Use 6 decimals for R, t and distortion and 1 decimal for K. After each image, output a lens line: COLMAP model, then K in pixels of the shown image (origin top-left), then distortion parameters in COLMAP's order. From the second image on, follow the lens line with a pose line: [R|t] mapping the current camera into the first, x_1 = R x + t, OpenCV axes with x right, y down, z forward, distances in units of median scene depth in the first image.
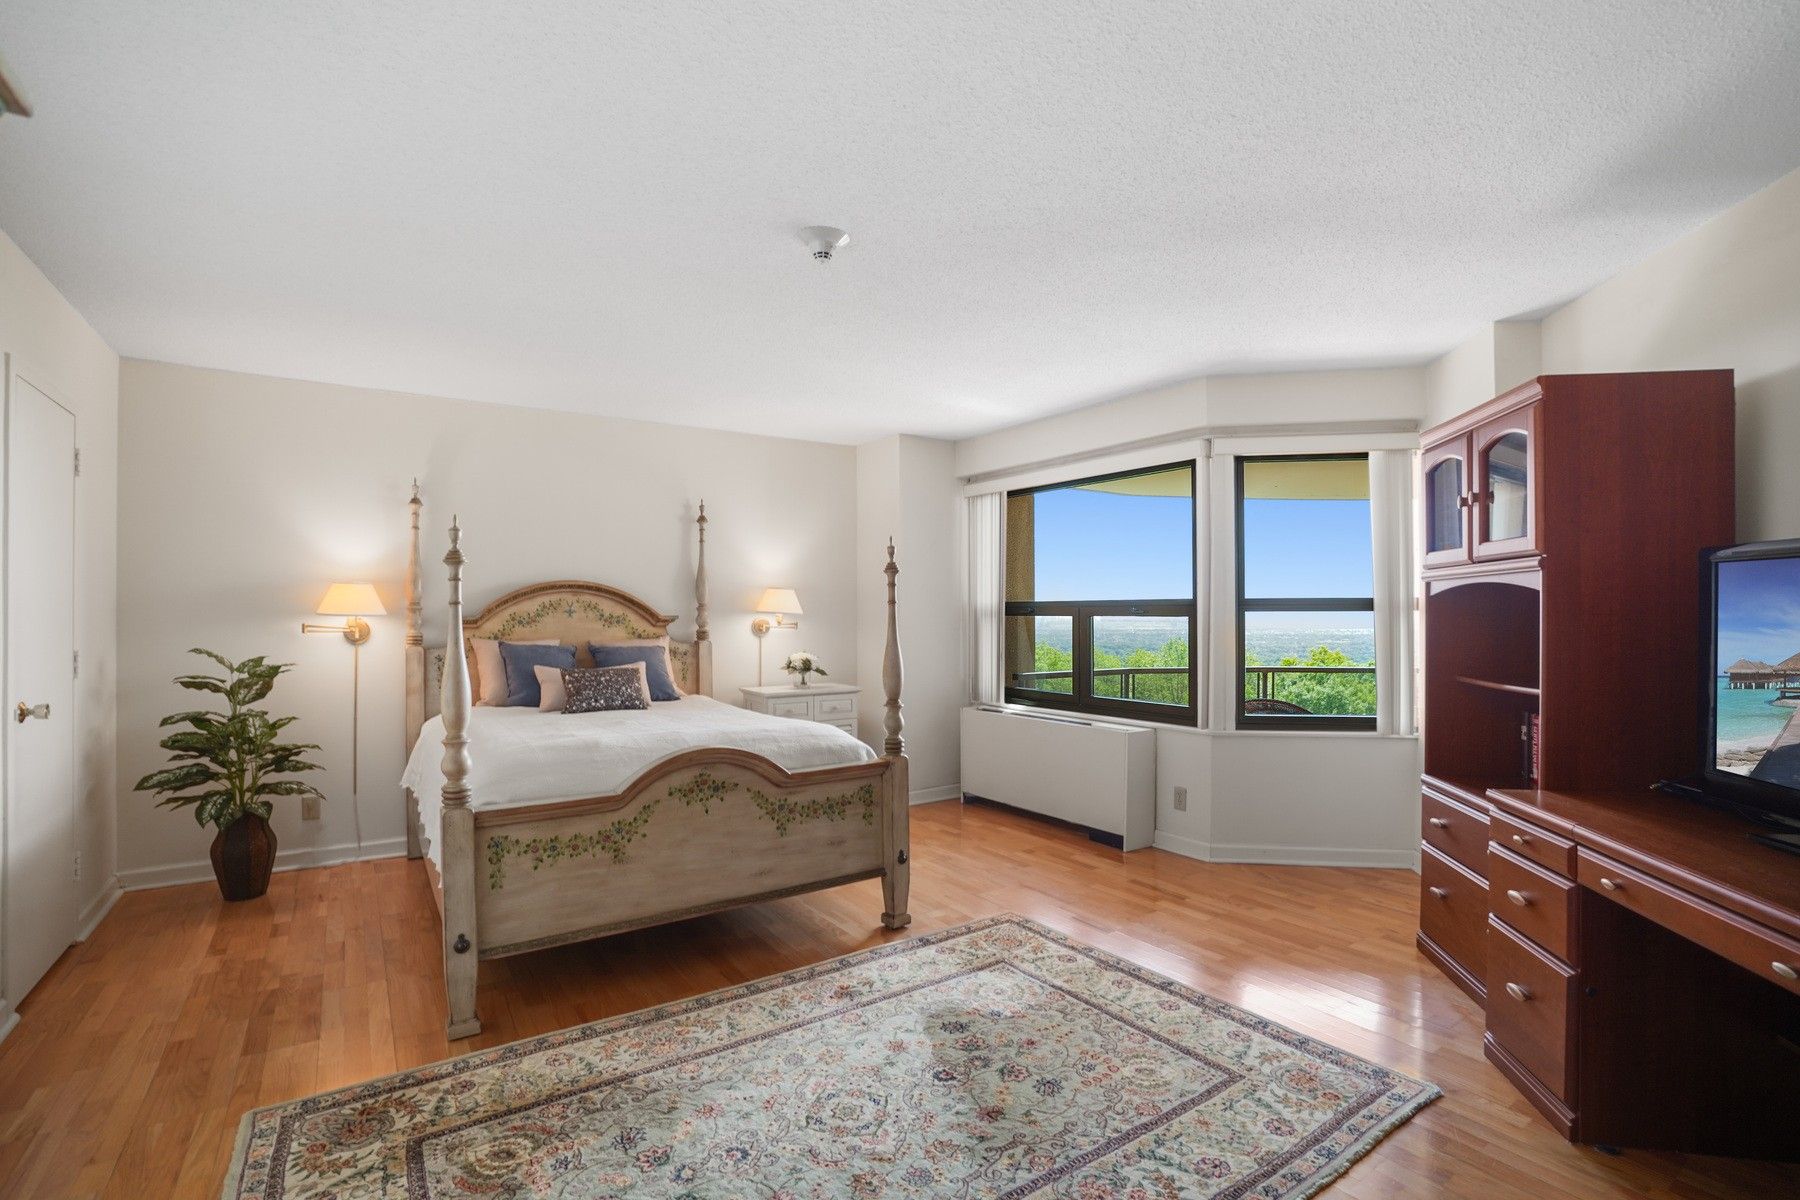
lens RADIAL K [[855.1, 0, 913.2], [0, 855.1, 607.8], [0, 0, 1]] dist [-0.056091, 0.017929]
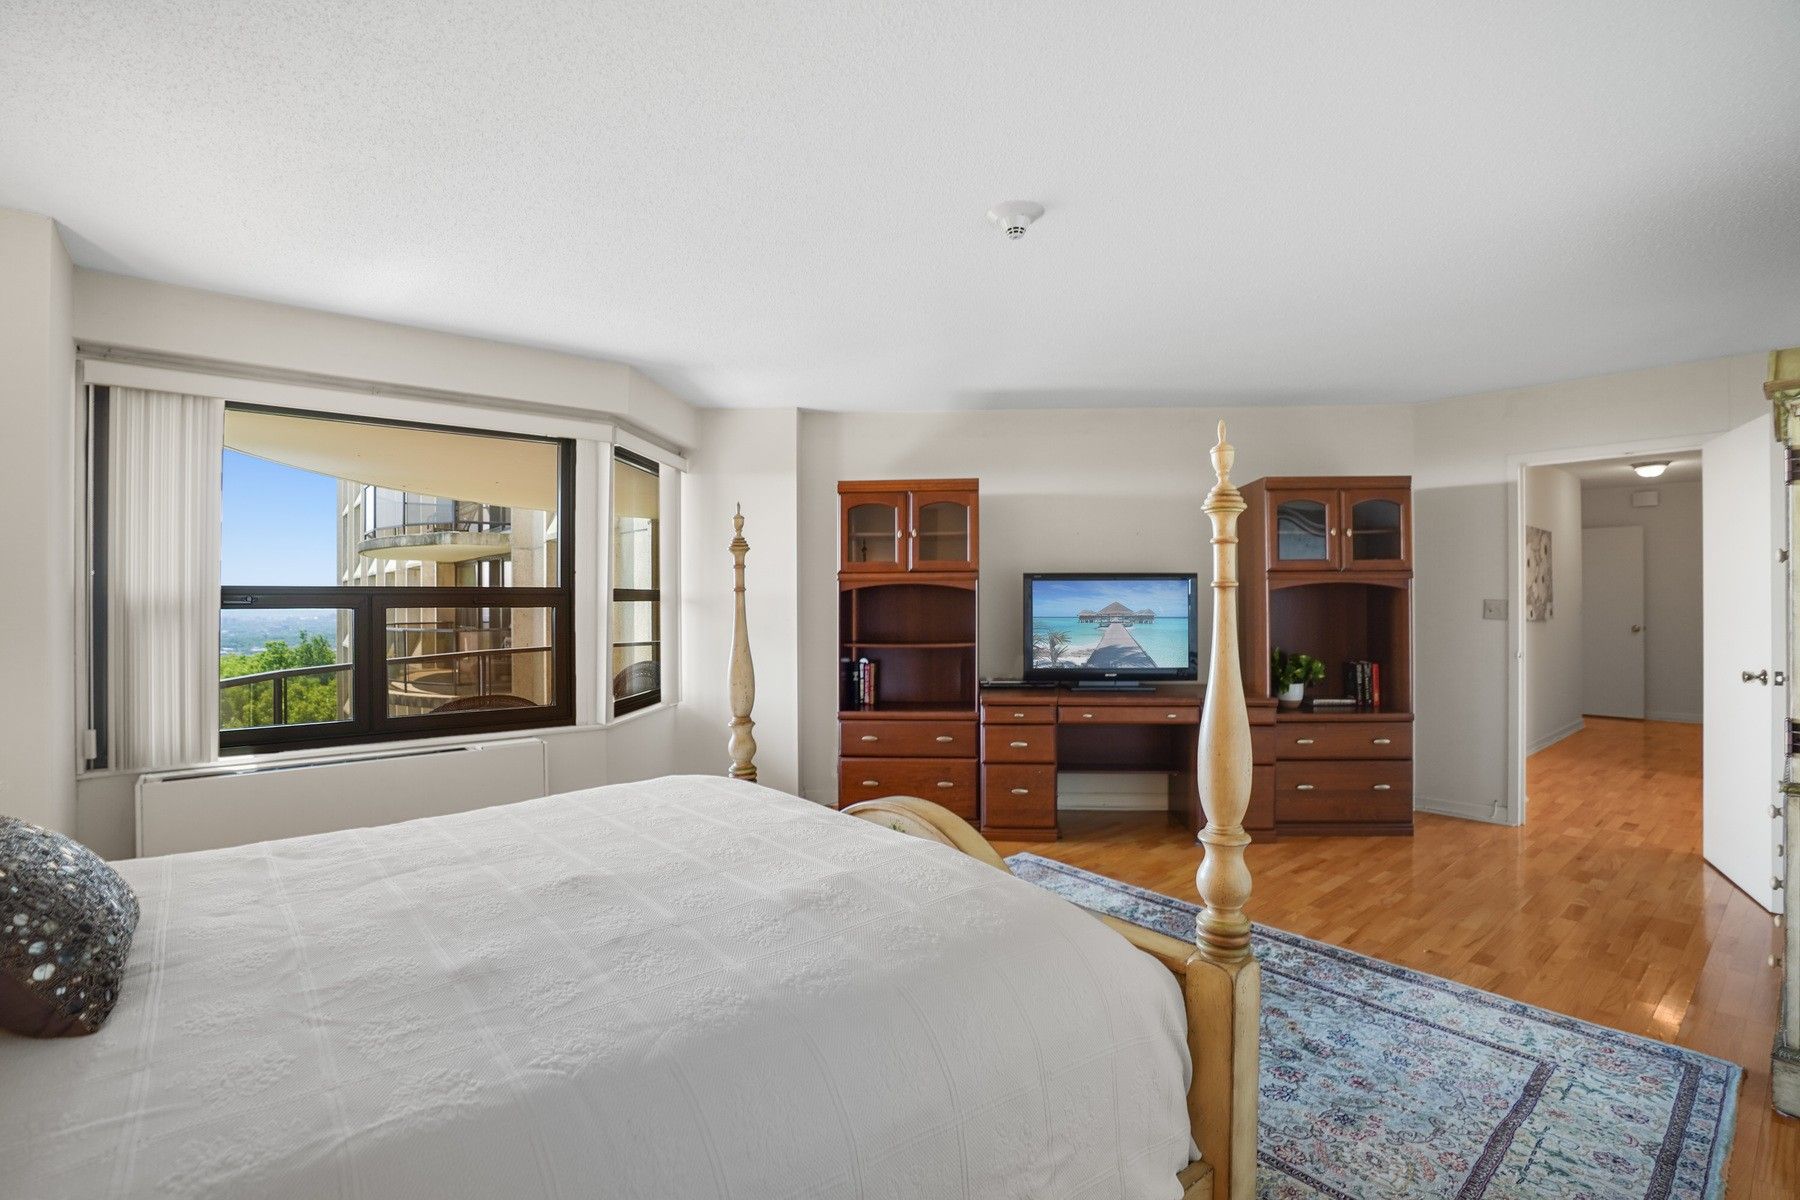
lens RADIAL K [[855.1, 0, 890.3], [0, 855.1, 598.0], [0, 0, 1]] dist [-0.056091, 0.017929]
pose [[-0.096305, 0.001937, 0.995350, -1.194332], [-0.000244, 0.999998, -0.001970, 0.003781], [-0.995352, -0.000433, -0.096304, 1.412015]]
